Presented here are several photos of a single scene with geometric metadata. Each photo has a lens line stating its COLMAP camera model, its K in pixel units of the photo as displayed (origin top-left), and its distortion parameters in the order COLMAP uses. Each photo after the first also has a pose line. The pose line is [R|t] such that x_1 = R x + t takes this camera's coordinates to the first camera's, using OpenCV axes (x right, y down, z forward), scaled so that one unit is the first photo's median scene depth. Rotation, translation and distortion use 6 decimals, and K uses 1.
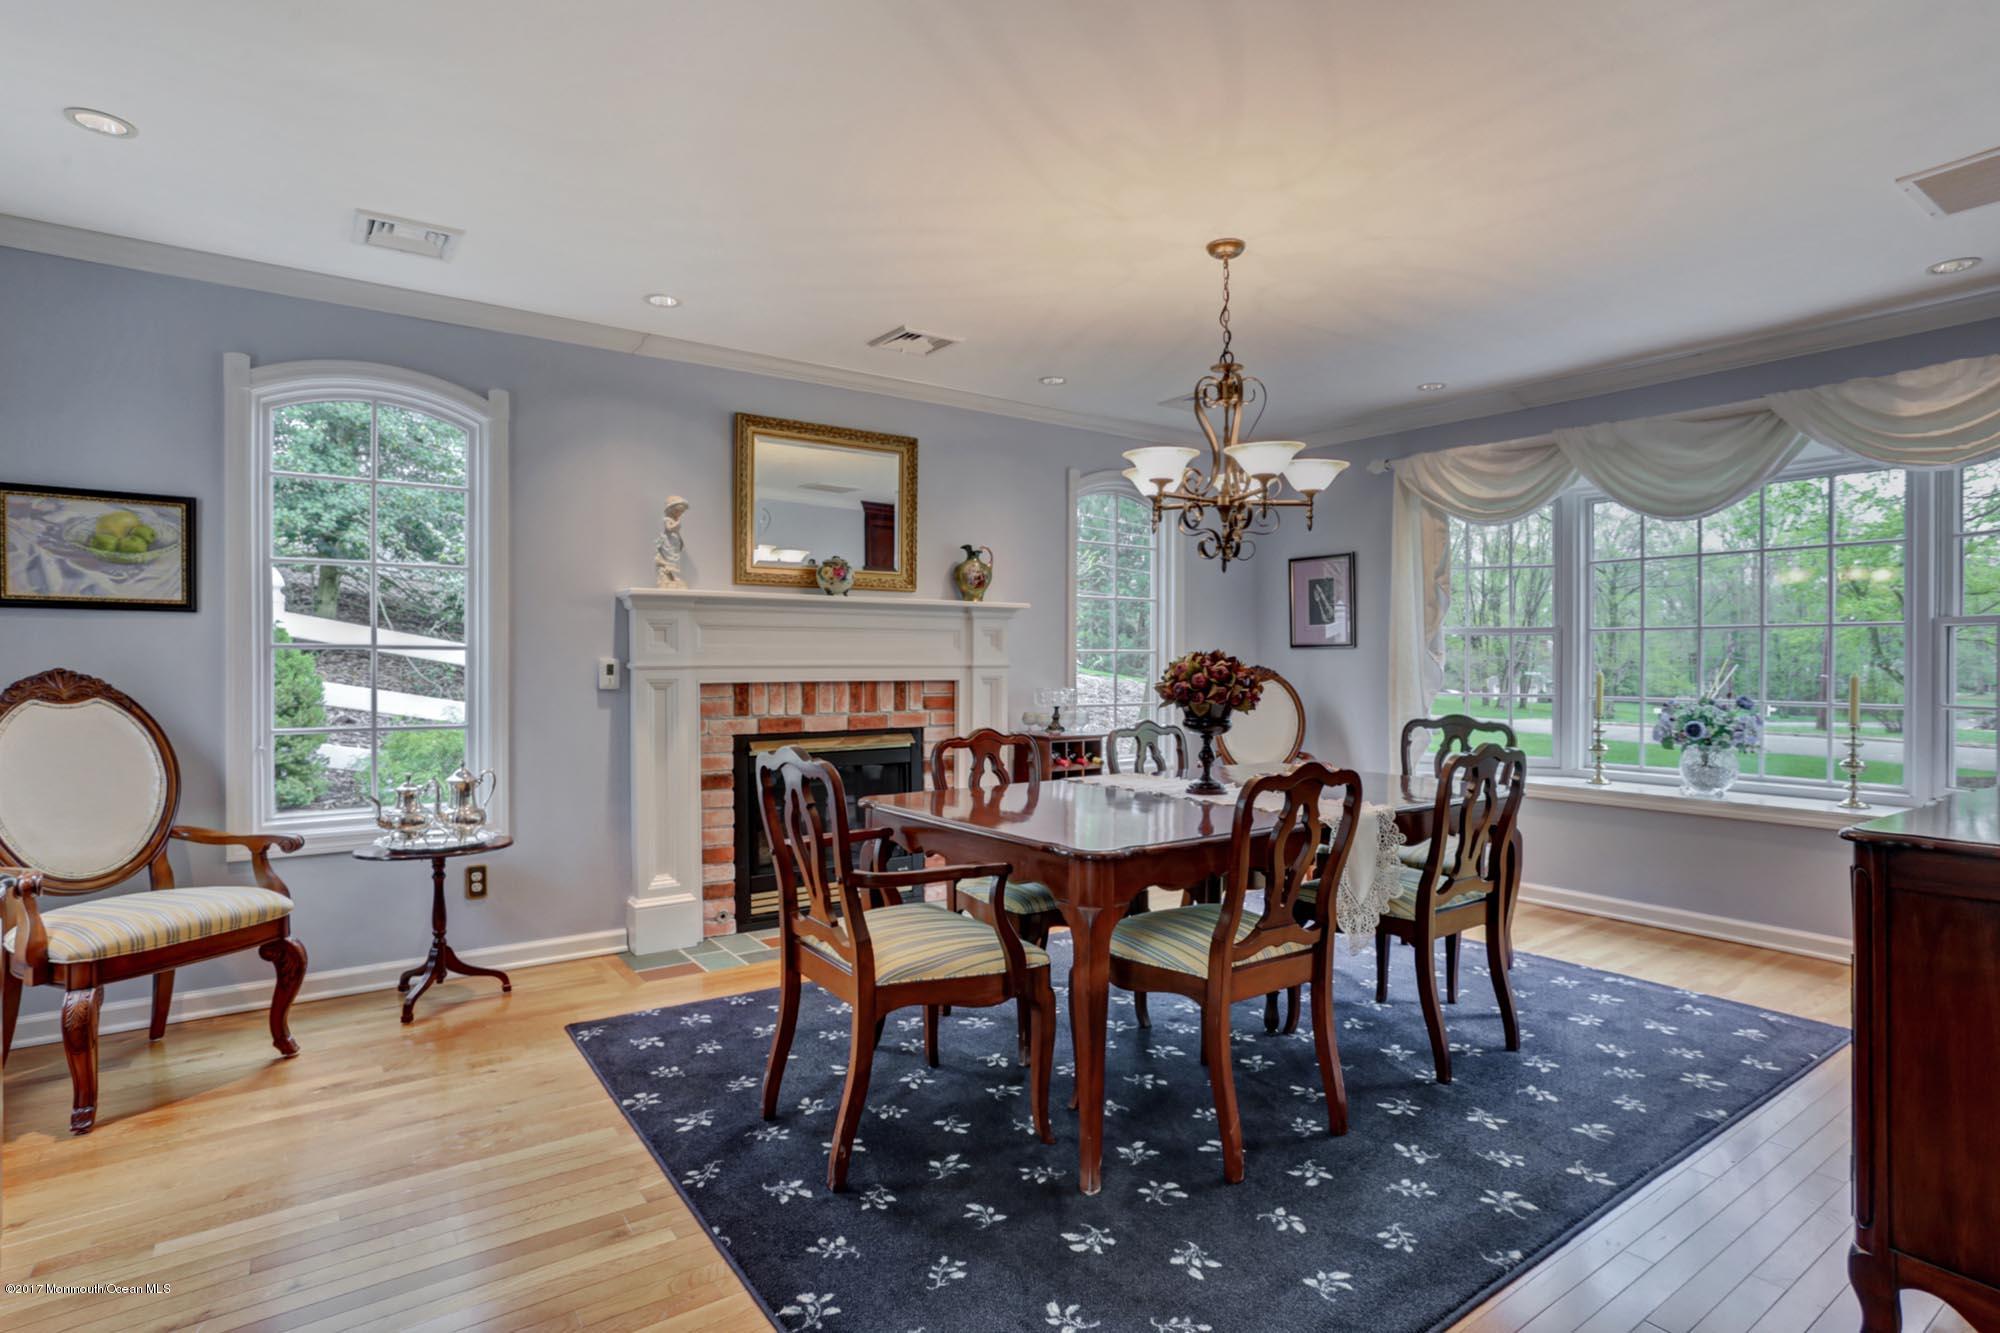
lens RADIAL K [[1023.8, 0, 996.5], [0, 1023.8, 666.1], [0, 0, 1]] dist [-0.073999, 0.031246]
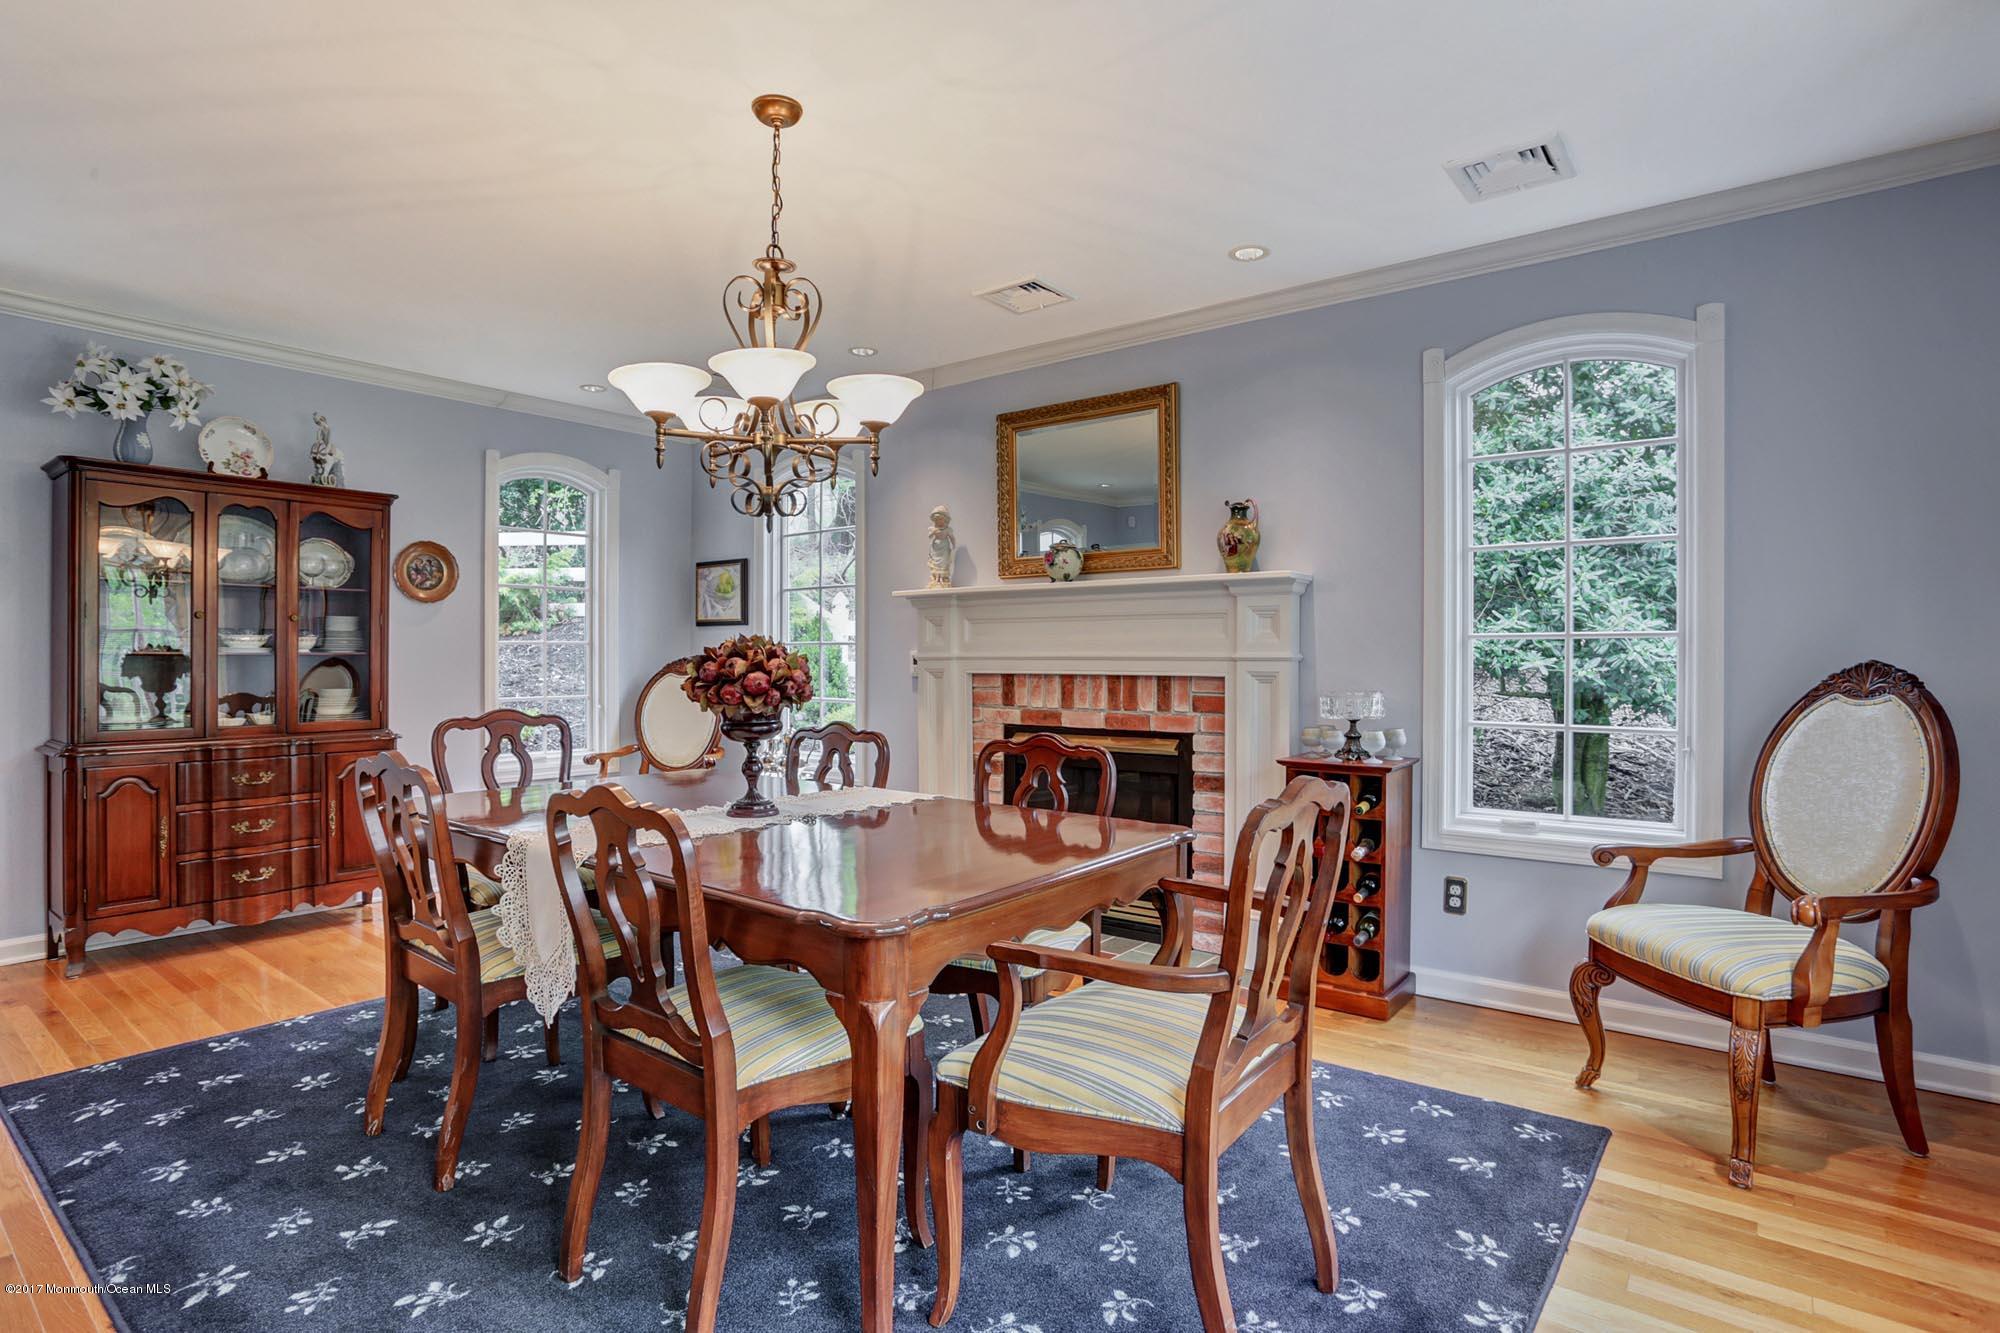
lens RADIAL K [[1023.8, 0, 996.5], [0, 1023.8, 666.1], [0, 0, 1]] dist [-0.073999, 0.031246]
pose [[0.272904, 0.007321, -0.962013, 0.716105], [-0.006292, 0.999963, 0.005825, 0.002531], [0.962021, 0.004463, 0.272940, 0.676346]]
